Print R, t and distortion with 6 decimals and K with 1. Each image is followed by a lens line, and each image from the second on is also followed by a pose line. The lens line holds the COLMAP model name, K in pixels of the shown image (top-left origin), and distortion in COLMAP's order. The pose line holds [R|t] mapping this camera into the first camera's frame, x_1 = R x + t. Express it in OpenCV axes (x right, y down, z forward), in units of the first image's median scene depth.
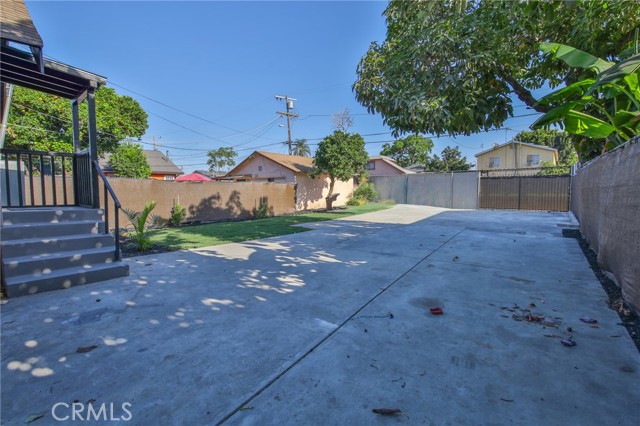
lens RADIAL K [[292.3, 0, 320.6], [0, 292.3, 210.3], [0, 0, 1]] dist [-0.012140, -0.002863]
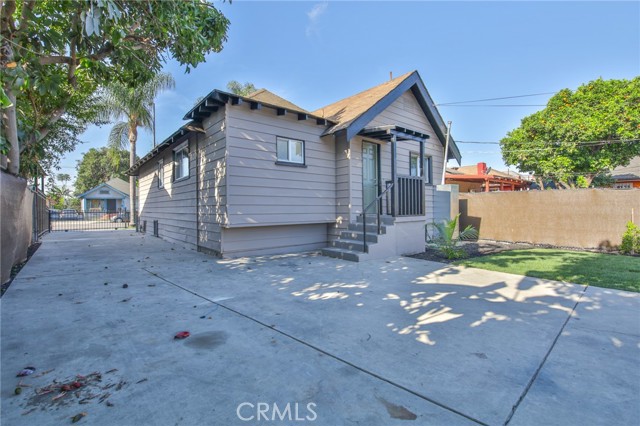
lens RADIAL K [[292.3, 0, 321.8], [0, 292.3, 210.8], [0, 0, 1]] dist [-0.012140, -0.002863]
pose [[-0.176427, 0.015217, -0.984196, 1.238809], [-0.058053, 0.997979, 0.025837, -0.092789], [0.982600, 0.061694, -0.175187, 1.606368]]
